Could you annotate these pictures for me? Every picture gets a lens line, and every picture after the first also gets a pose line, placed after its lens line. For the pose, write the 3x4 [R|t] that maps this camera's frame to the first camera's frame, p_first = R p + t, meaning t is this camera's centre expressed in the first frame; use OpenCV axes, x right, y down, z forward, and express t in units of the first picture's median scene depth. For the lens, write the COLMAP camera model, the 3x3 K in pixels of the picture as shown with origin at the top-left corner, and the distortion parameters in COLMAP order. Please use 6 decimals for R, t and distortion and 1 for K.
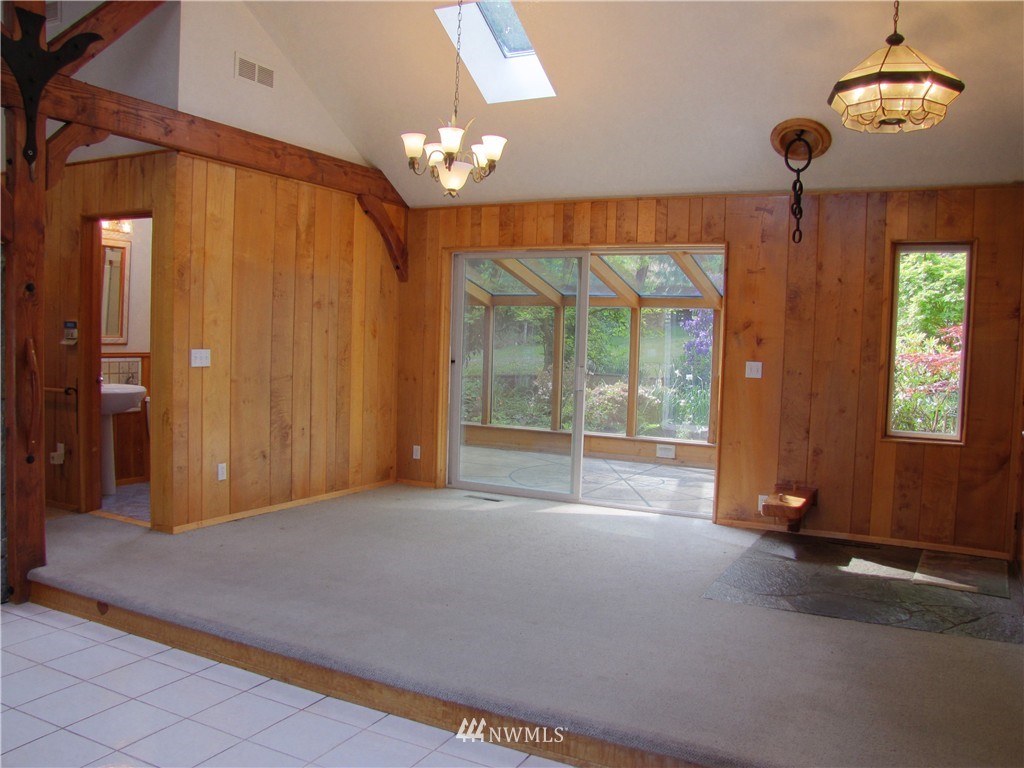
lens RADIAL K [[871.1, 0, 511.5], [0, 871.1, 387.1], [0, 0, 1]] dist [-0.168226, 0.145511]
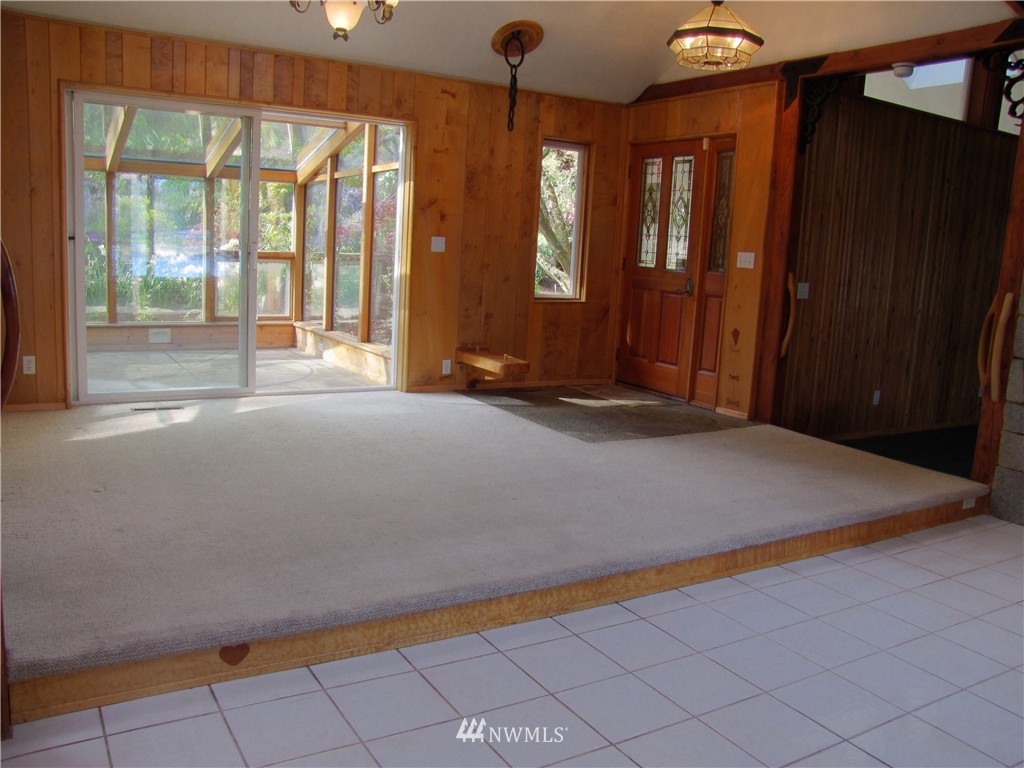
lens RADIAL K [[871.1, 0, 505.5], [0, 871.1, 382.3], [0, 0, 1]] dist [-0.168226, 0.145511]
pose [[0.510700, -0.140689, 0.848170, -0.632797], [0.013882, 0.987741, 0.155482, -0.017368], [-0.859647, -0.067630, 0.506392, 0.382883]]
